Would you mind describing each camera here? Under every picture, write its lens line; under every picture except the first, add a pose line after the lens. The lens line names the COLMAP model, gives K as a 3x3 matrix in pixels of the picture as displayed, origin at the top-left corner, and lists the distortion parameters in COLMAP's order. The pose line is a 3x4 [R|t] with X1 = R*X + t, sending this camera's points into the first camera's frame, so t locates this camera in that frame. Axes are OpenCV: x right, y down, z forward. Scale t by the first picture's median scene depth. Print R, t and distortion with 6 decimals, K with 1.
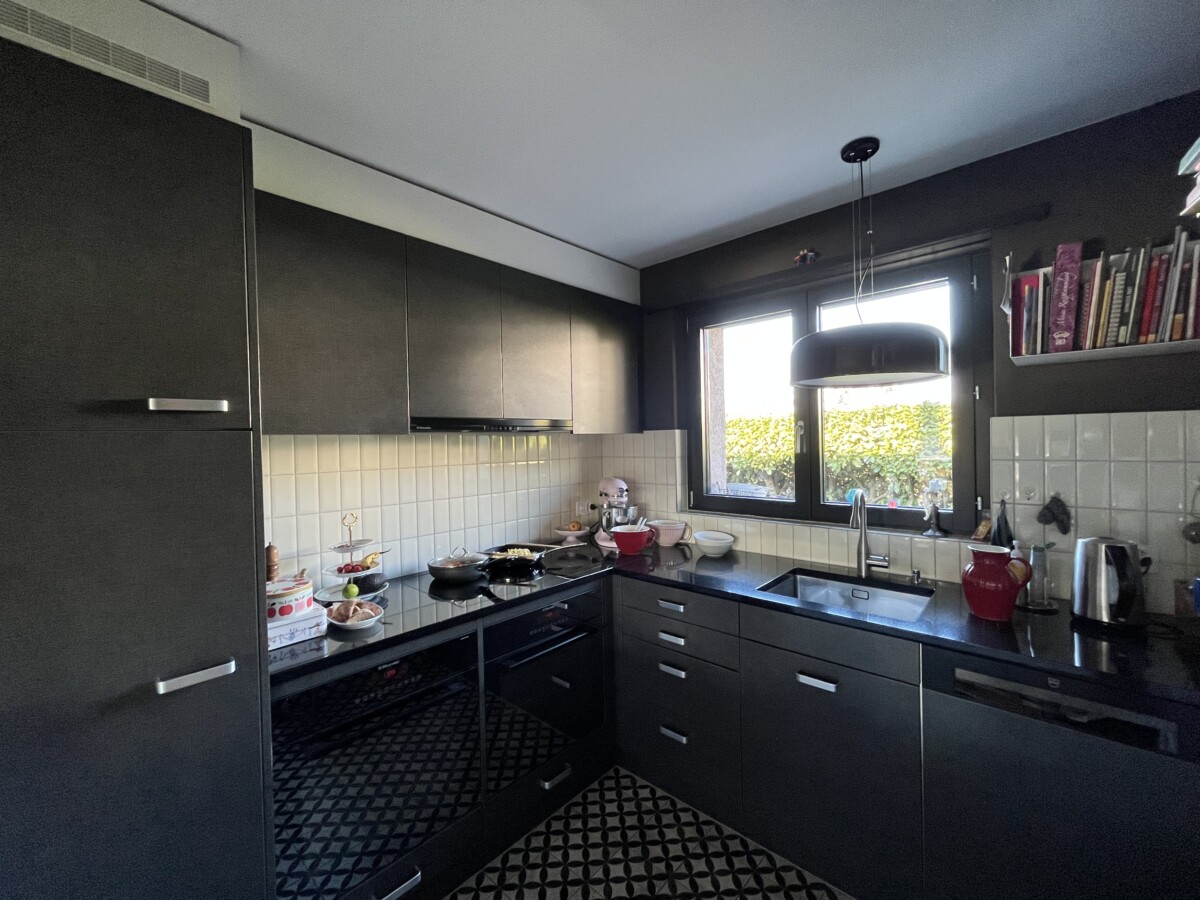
lens RADIAL K [[485.1, 0, 598.4], [0, 485.1, 446.3], [0, 0, 1]] dist [-0.001259, -0.000404]
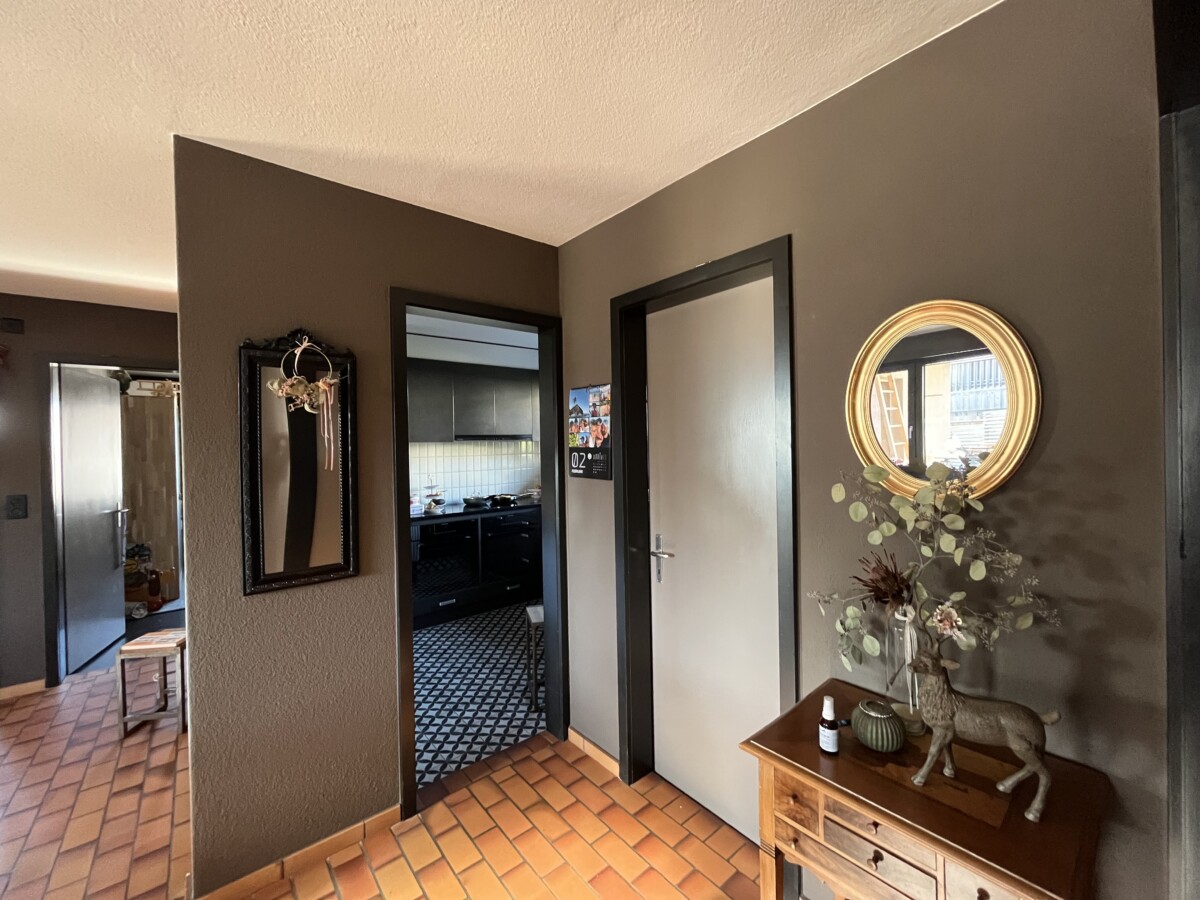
lens RADIAL K [[483.1, 0, 600.0], [0, 483.1, 450.0], [0, 0, 1]] dist [-0.001187, -0.000220]
pose [[0.990567, 0.001745, -0.137015, 0.607716], [-0.001641, 0.999998, 0.000868, 0.012309], [0.137016, -0.000635, 0.990569, -1.186237]]
